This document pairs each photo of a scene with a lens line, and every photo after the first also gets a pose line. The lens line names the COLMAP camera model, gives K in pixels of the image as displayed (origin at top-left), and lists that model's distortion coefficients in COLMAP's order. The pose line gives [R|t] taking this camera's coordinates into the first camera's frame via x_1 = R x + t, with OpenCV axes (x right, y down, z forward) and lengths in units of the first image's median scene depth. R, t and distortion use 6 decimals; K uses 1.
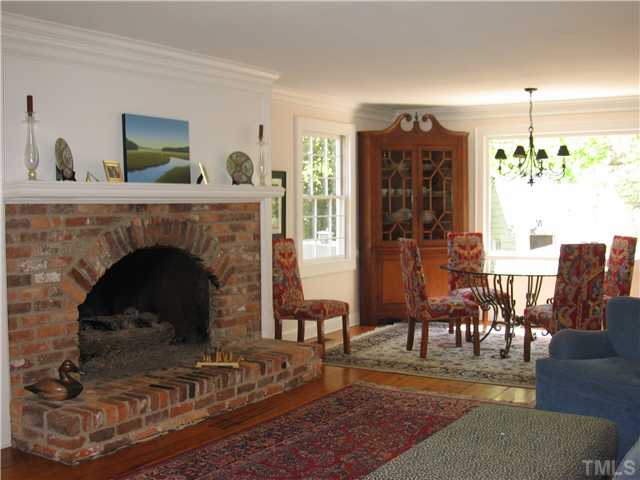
lens RADIAL K [[752.9, 0, 316.5], [0, 752.9, 238.2], [0, 0, 1]] dist [-0.103654, 0.000000]
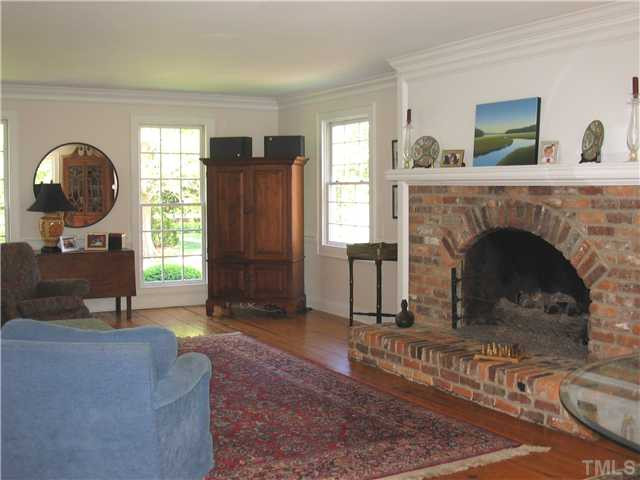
lens RADIAL K [[752.9, 0, 316.4], [0, 752.9, 242.2], [0, 0, 1]] dist [-0.103654, 0.000000]
pose [[-0.445212, 0.072643, -0.892474, 0.806253], [-0.034807, 0.994546, 0.098315, -0.060483], [0.894749, 0.074835, -0.440255, 1.210318]]
